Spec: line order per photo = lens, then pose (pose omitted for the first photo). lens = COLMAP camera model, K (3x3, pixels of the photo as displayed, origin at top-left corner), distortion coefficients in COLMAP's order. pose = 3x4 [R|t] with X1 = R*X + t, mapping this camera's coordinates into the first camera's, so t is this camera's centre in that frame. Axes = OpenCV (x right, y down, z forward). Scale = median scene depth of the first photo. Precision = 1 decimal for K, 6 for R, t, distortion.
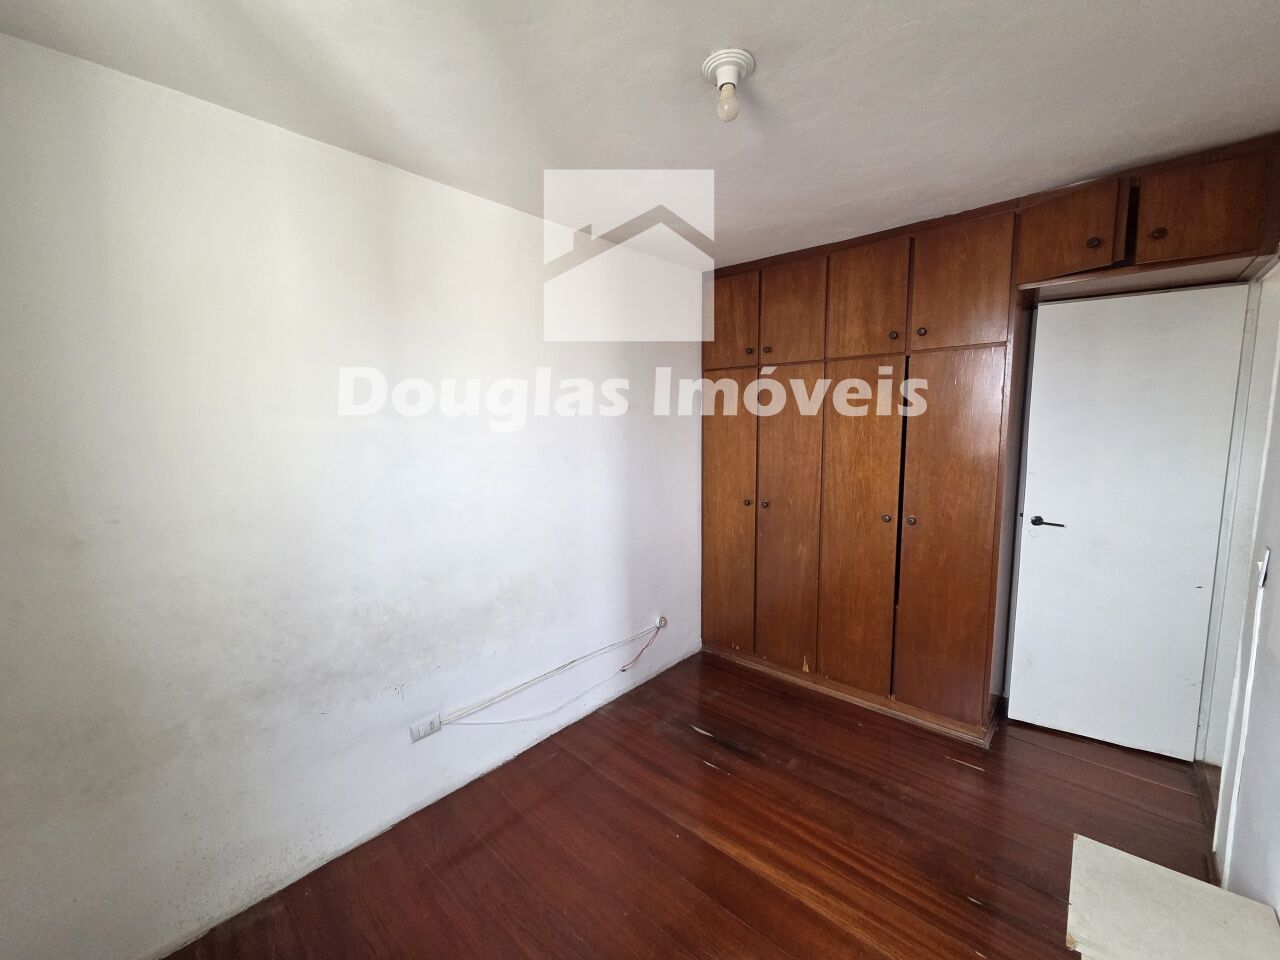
lens RADIAL K [[523.1, 0, 641.8], [0, 523.1, 482.2], [0, 0, 1]] dist [-0.000259, 0.000173]
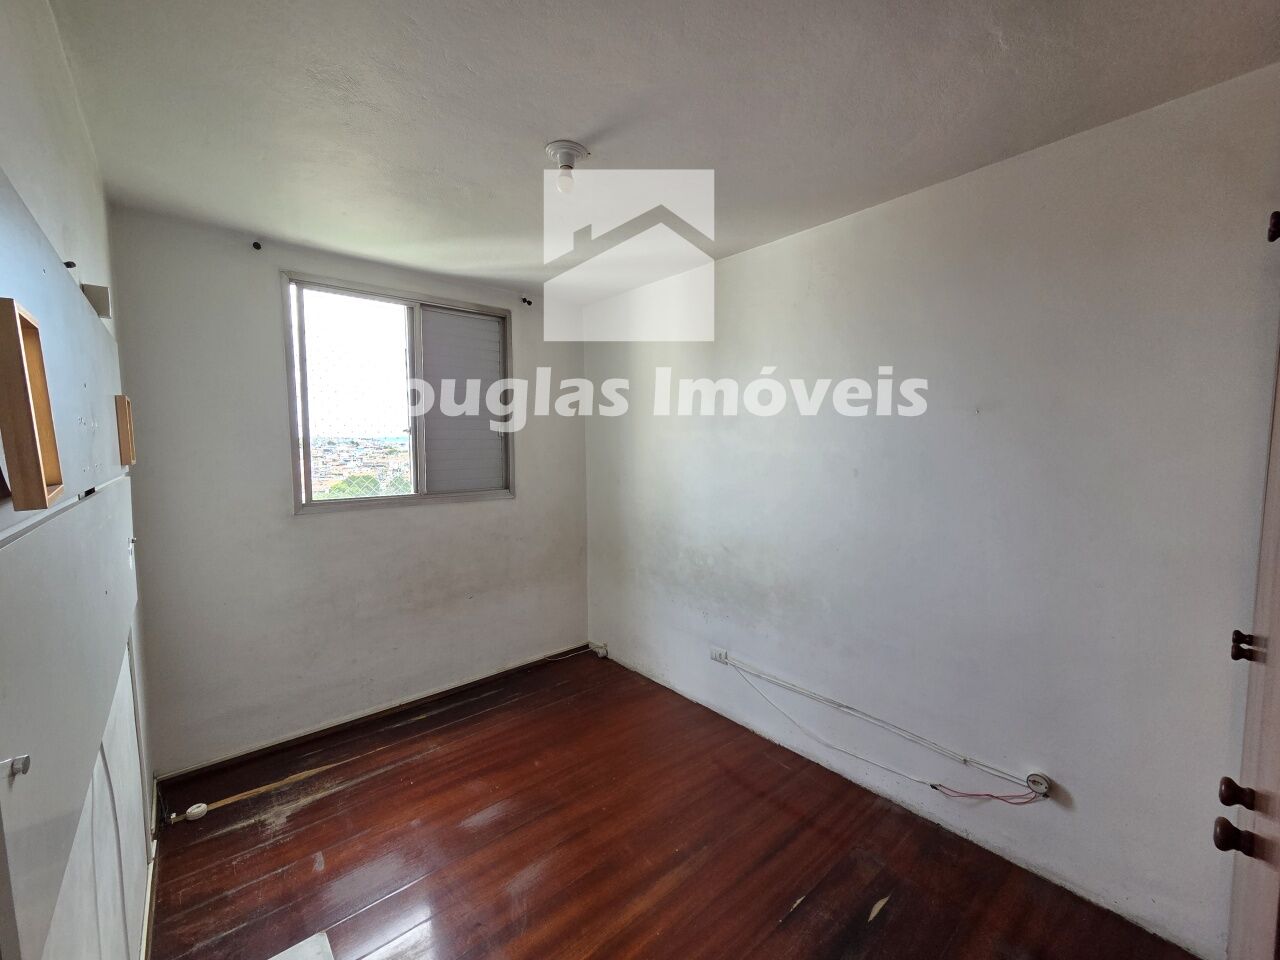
lens RADIAL K [[511.7, 0, 643.0], [0, 511.7, 496.3], [0, 0, 1]] dist [-0.000994, -0.000142]
pose [[-0.126511, 0.094300, -0.987473, 0.927182], [-0.124036, 0.986155, 0.110065, -0.067659], [0.984180, 0.136406, -0.113063, 0.926396]]
